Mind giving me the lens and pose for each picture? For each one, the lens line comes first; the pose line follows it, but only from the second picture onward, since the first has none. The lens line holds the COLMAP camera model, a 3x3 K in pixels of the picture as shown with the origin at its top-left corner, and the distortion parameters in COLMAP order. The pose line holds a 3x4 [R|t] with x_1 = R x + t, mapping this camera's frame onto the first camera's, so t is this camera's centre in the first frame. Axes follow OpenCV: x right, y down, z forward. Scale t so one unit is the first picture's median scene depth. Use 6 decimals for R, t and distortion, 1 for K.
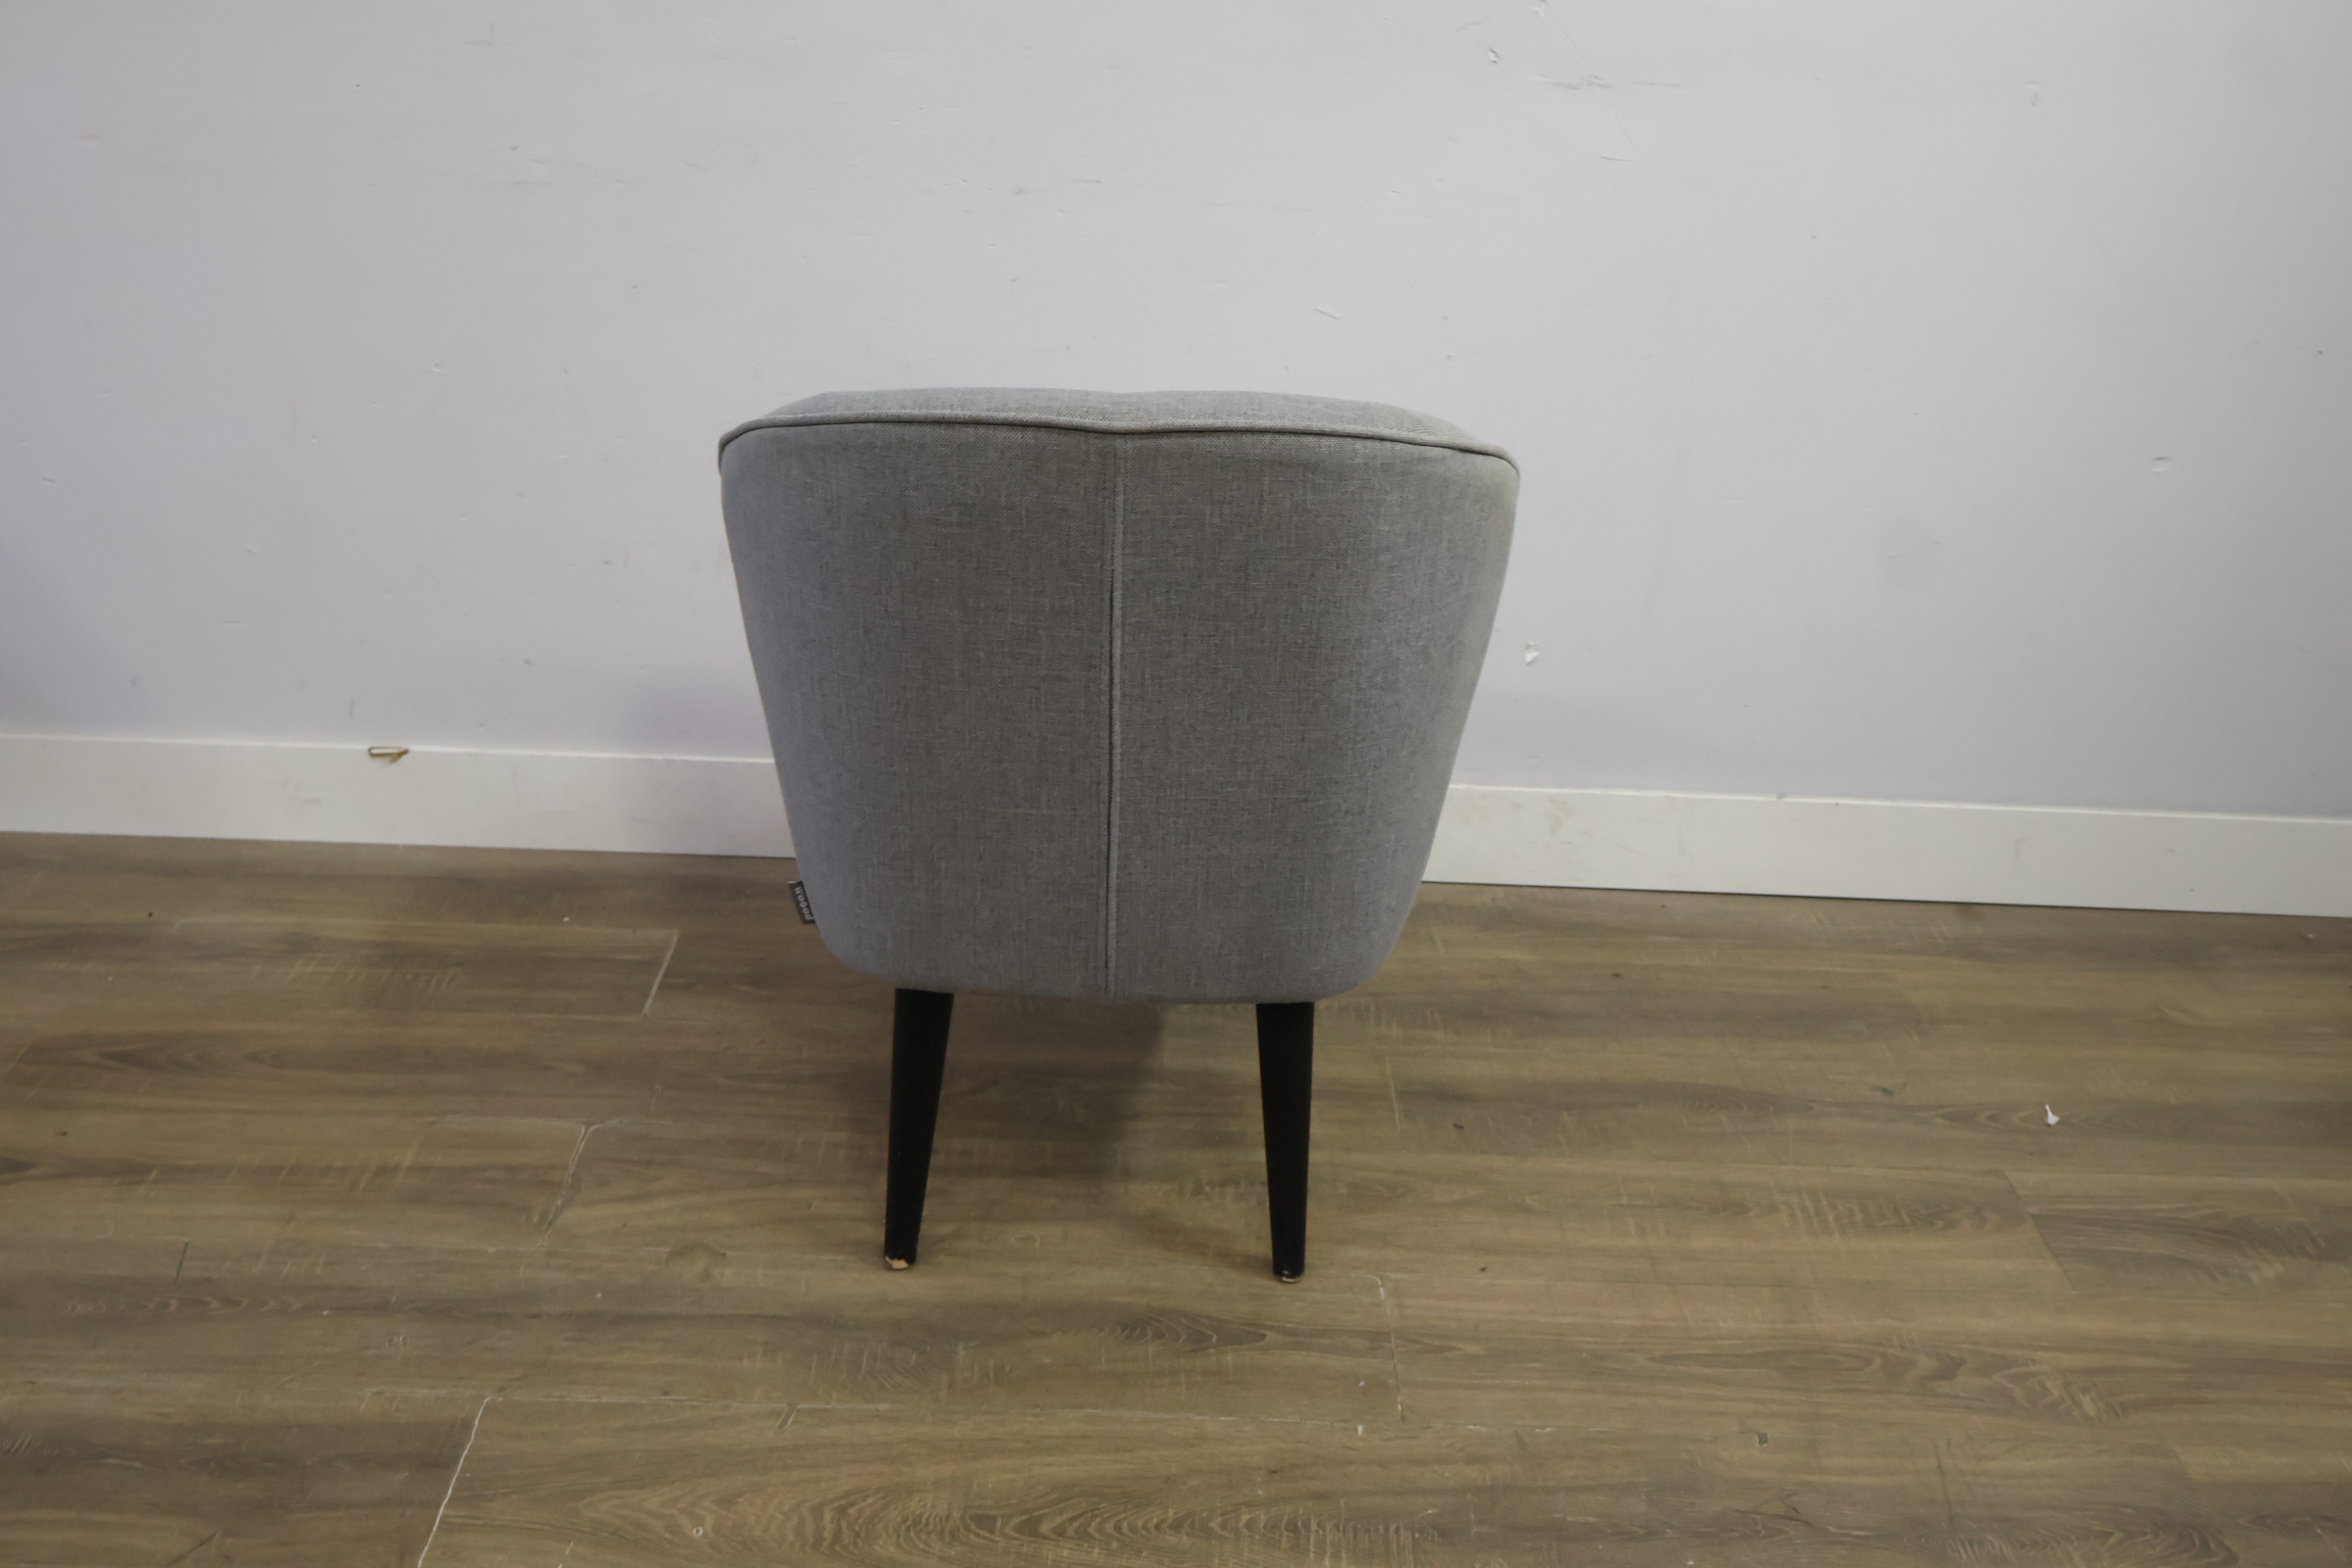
lens RADIAL K [[2466.2, 0, 1152.1], [0, 2466.2, 798.3], [0, 0, 1]] dist [-0.001169, 0.000000]
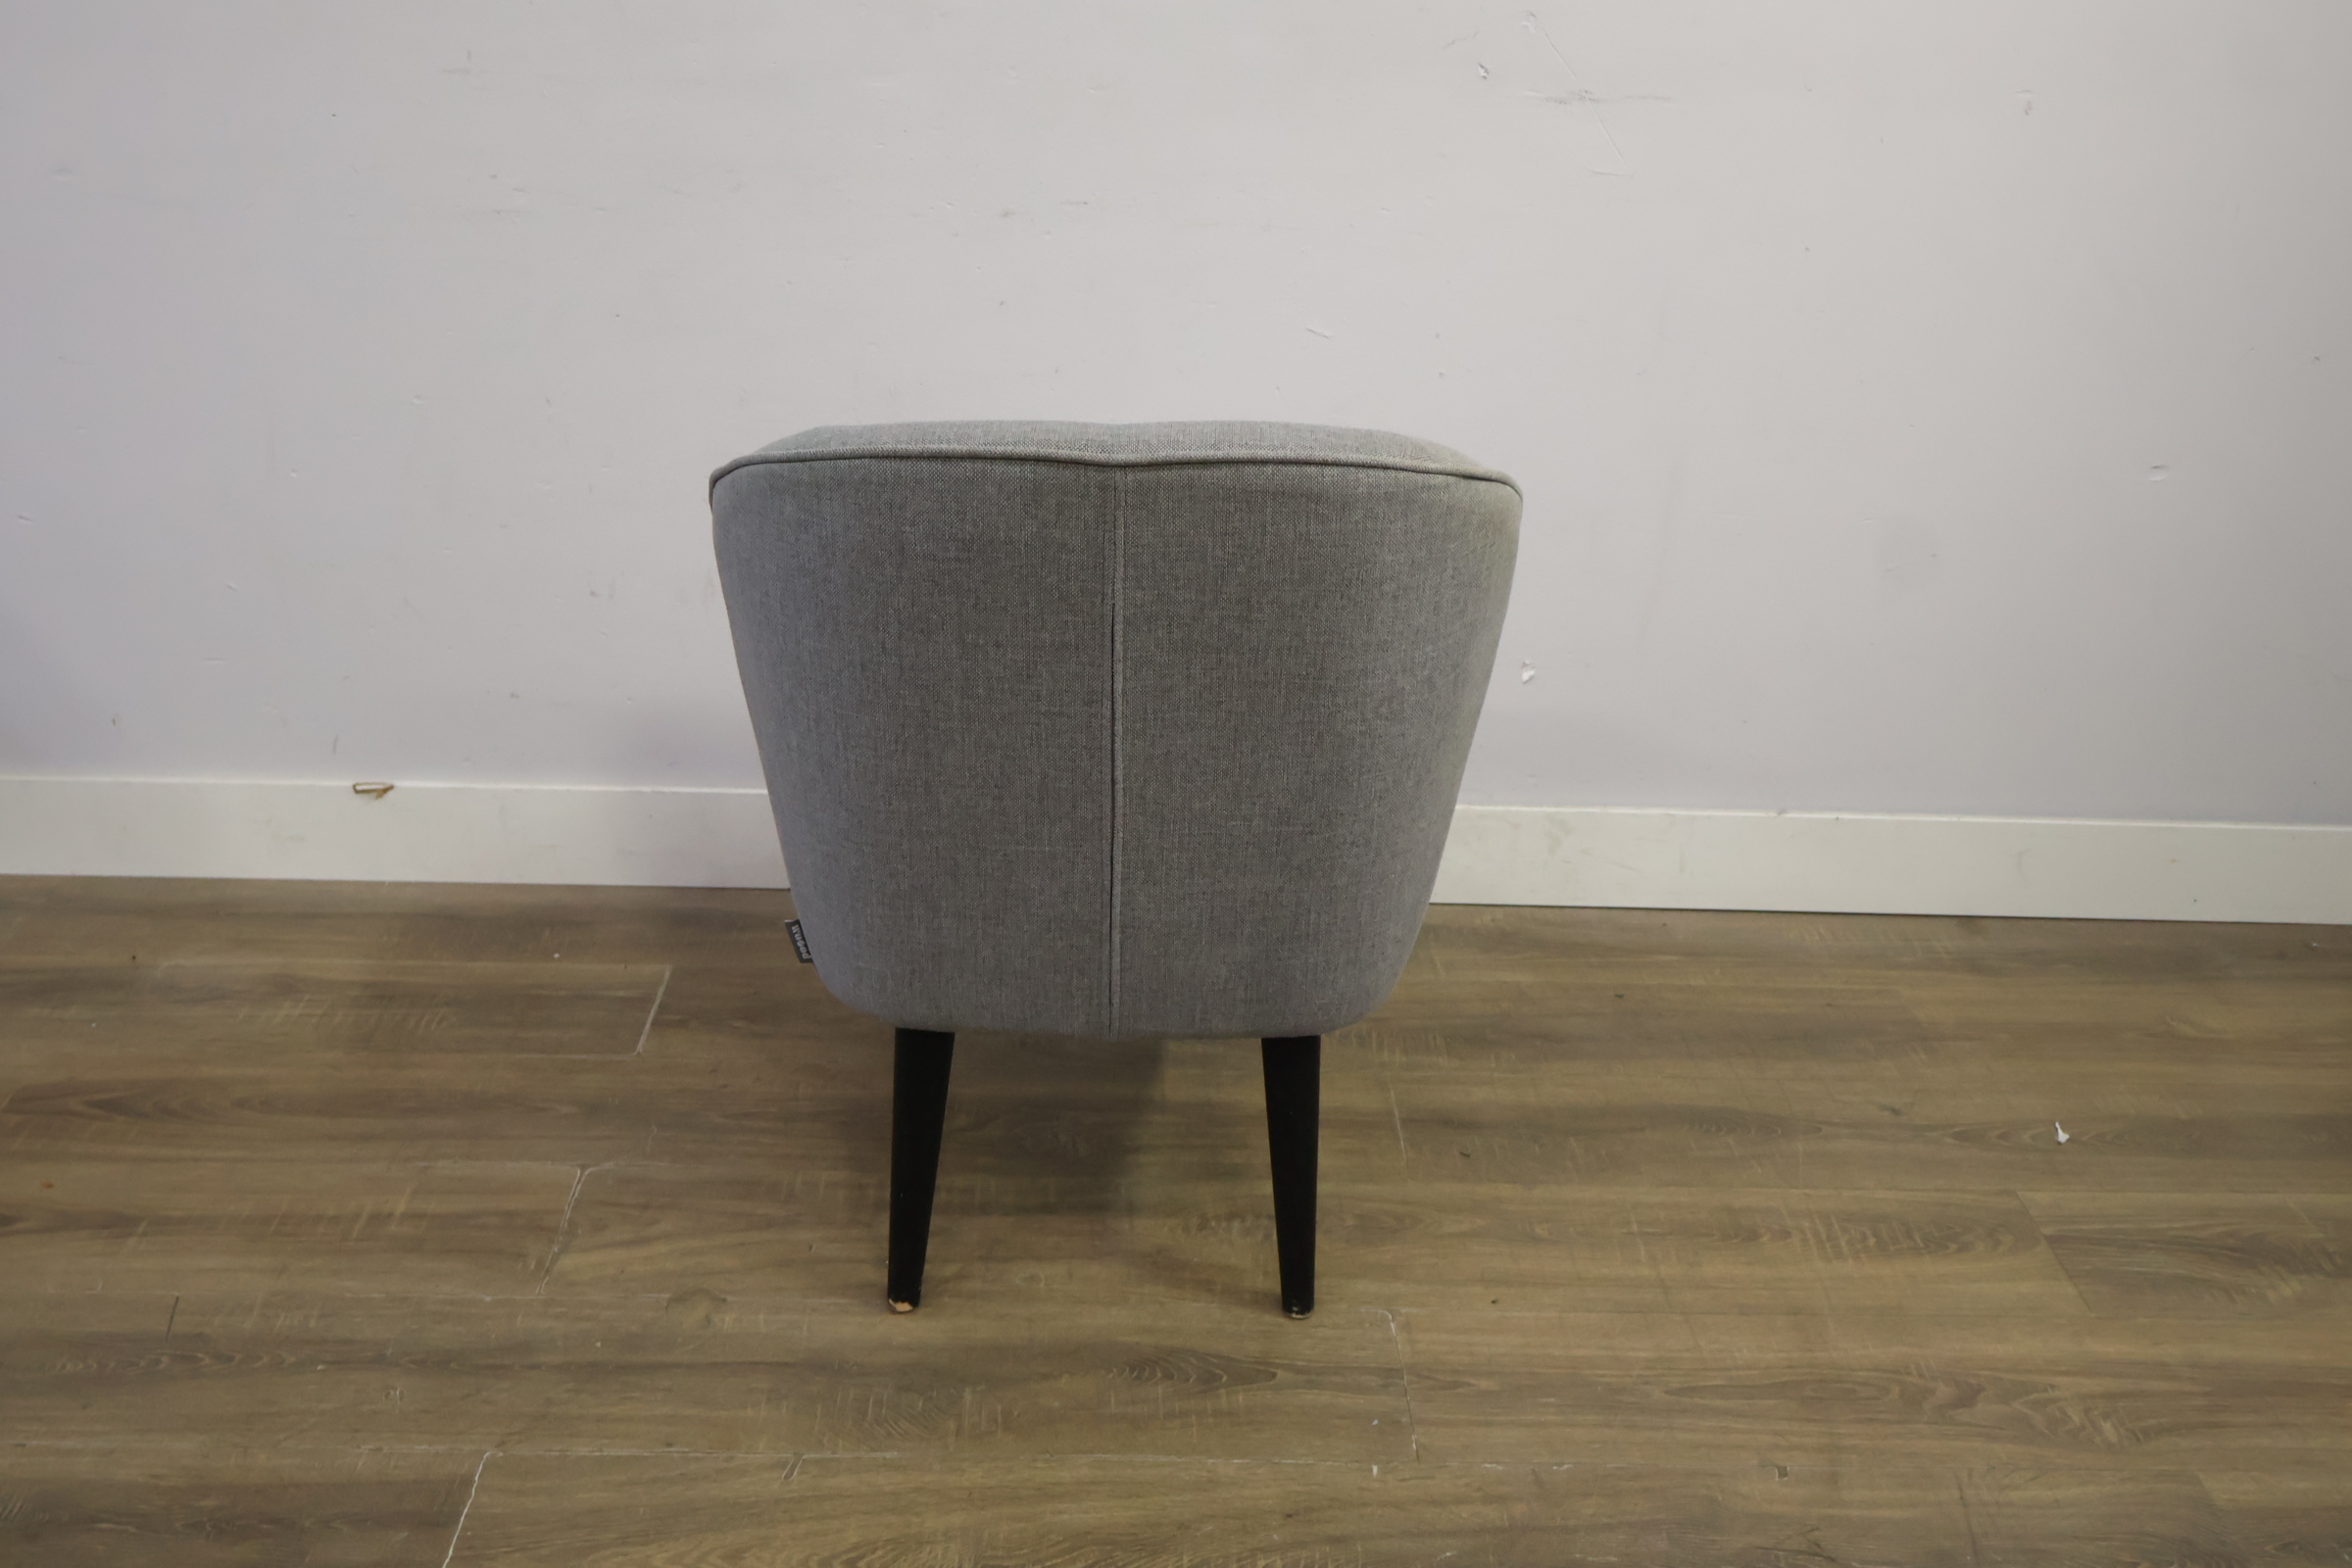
lens RADIAL K [[2466.2, 0, 1153.1], [0, 2466.2, 799.3], [0, 0, 1]] dist [-0.001169, 0.000000]
pose [[0.999853, -0.014721, 0.008813, -0.008109], [0.014735, 0.999890, -0.001549, -0.010596], [-0.008789, 0.001679, 0.999960, 0.013109]]
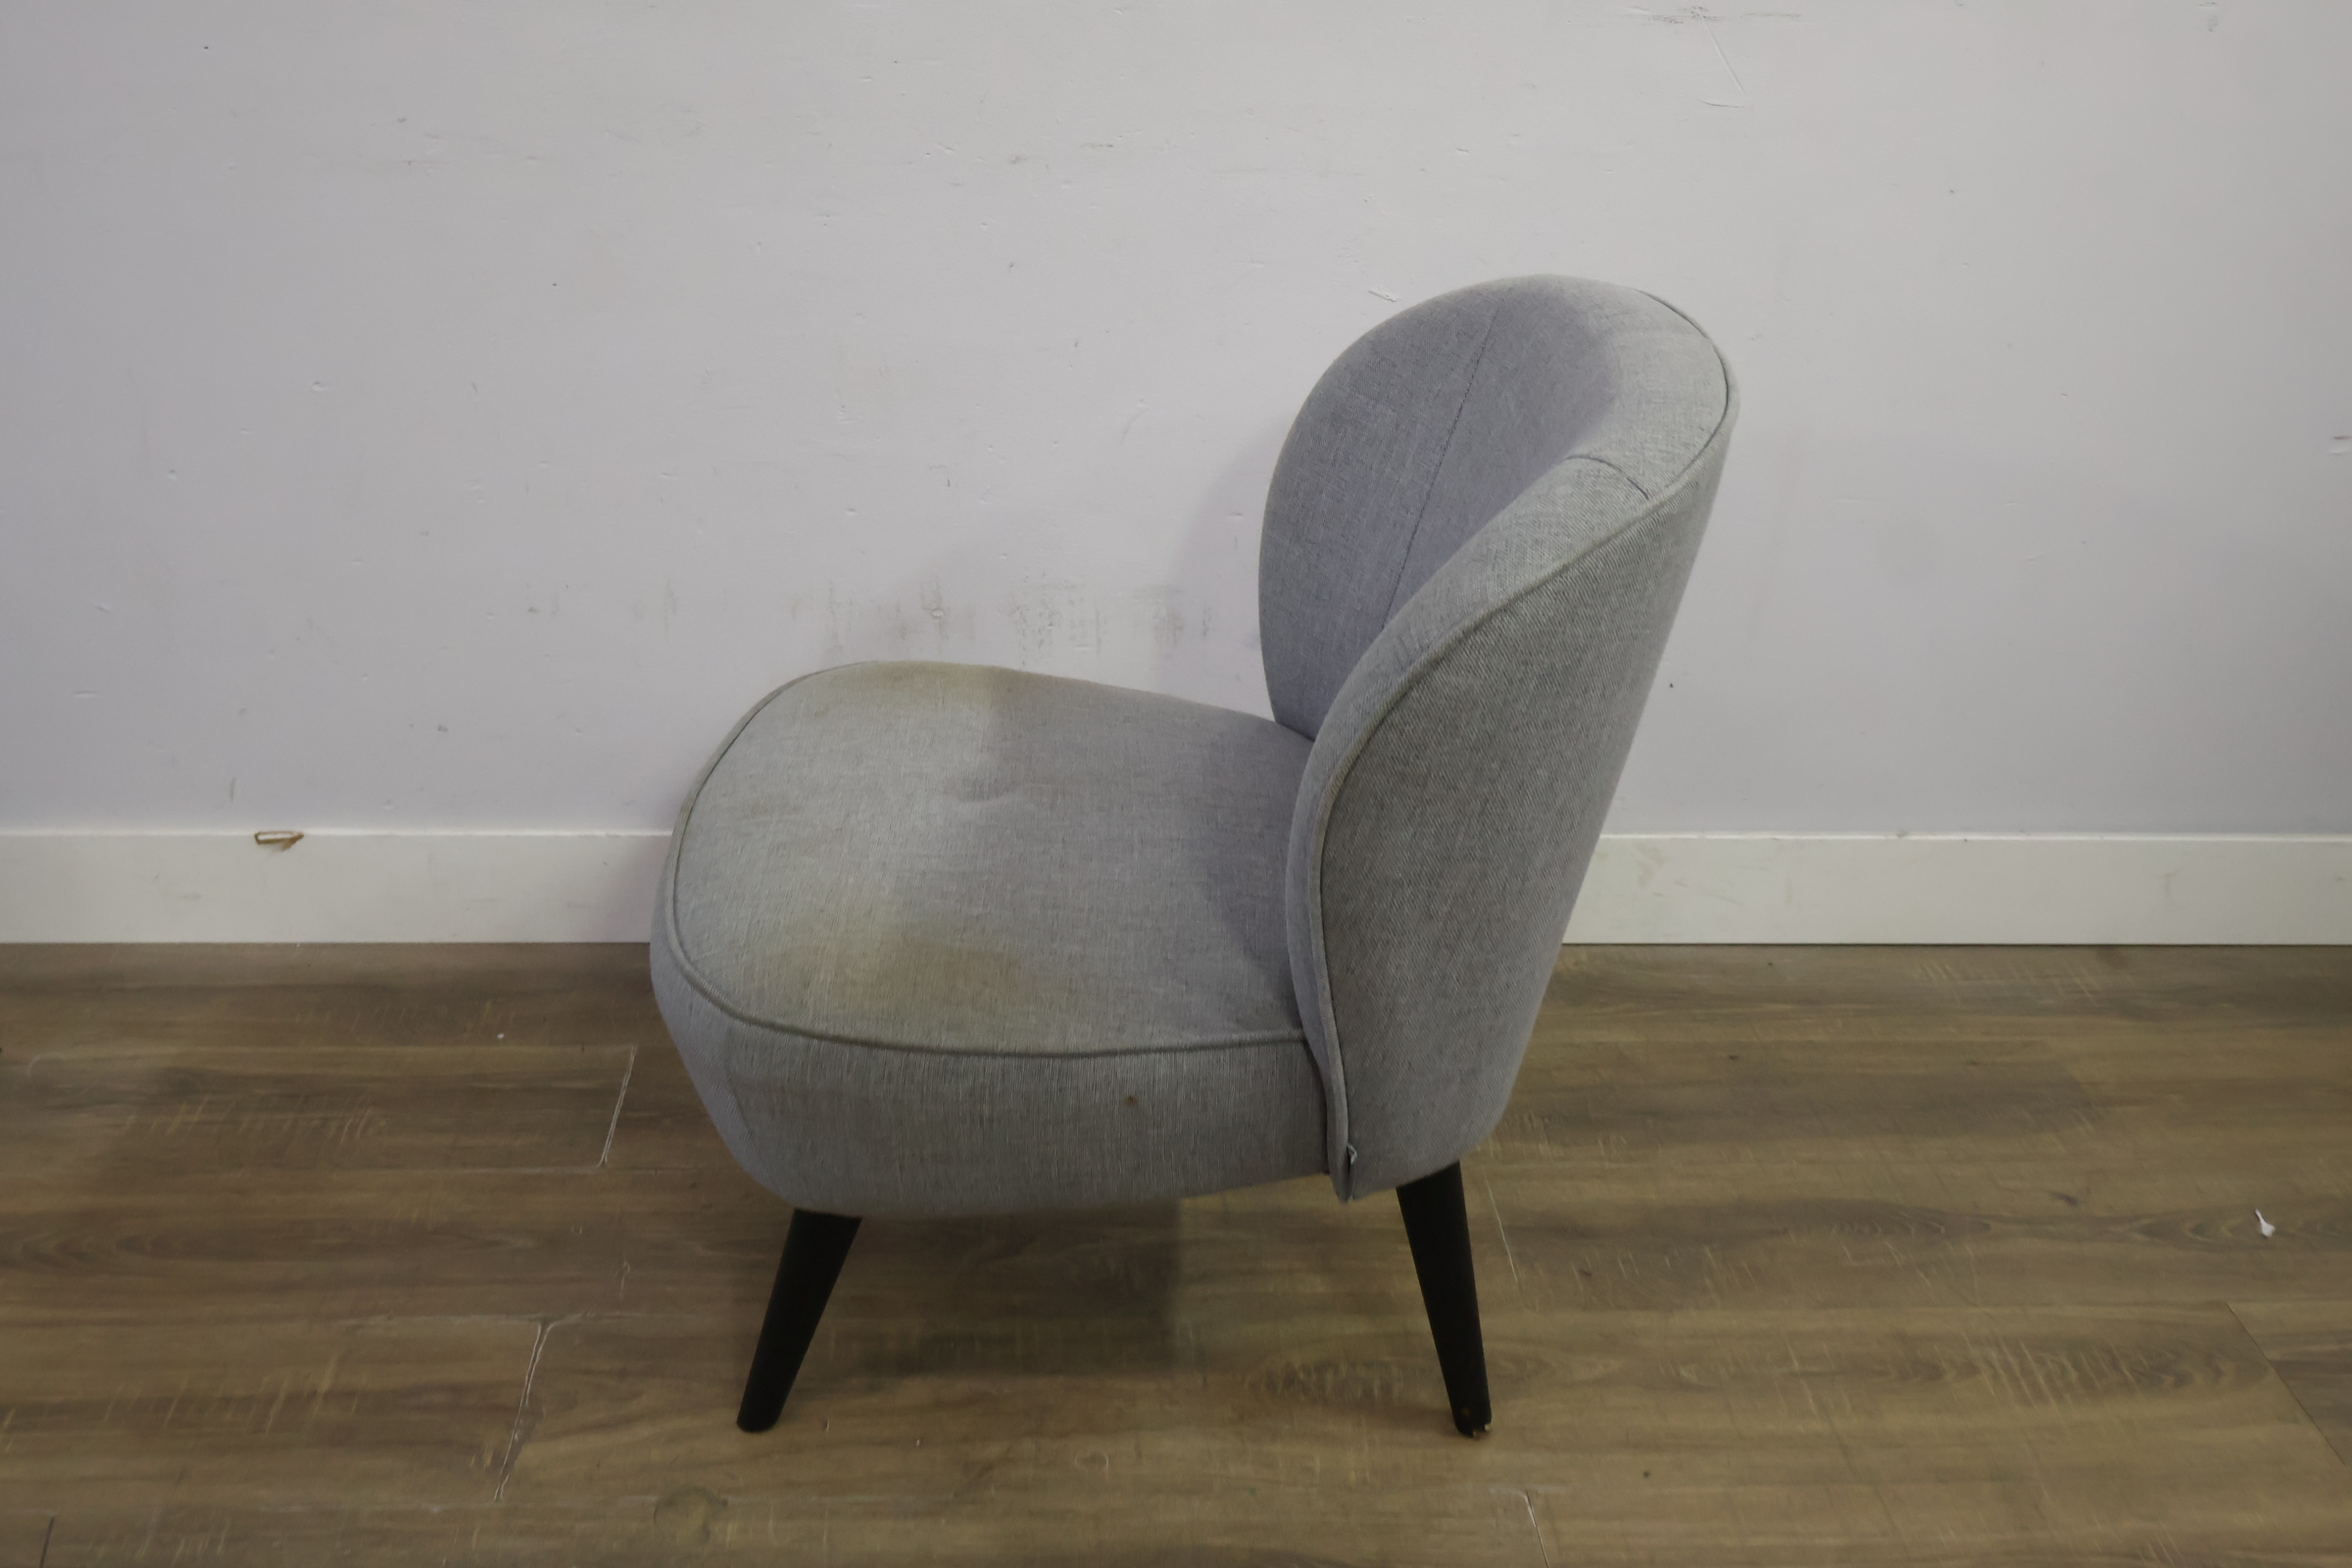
lens RADIAL K [[2466.2, 0, 1160.6], [0, 2466.2, 795.0], [0, 0, 1]] dist [-0.001169, 0.000000]
pose [[0.998582, -0.032679, 0.042030, -0.055642], [0.031138, 0.998836, 0.036828, -0.071717], [-0.043185, -0.035467, 0.998437, 0.186688]]
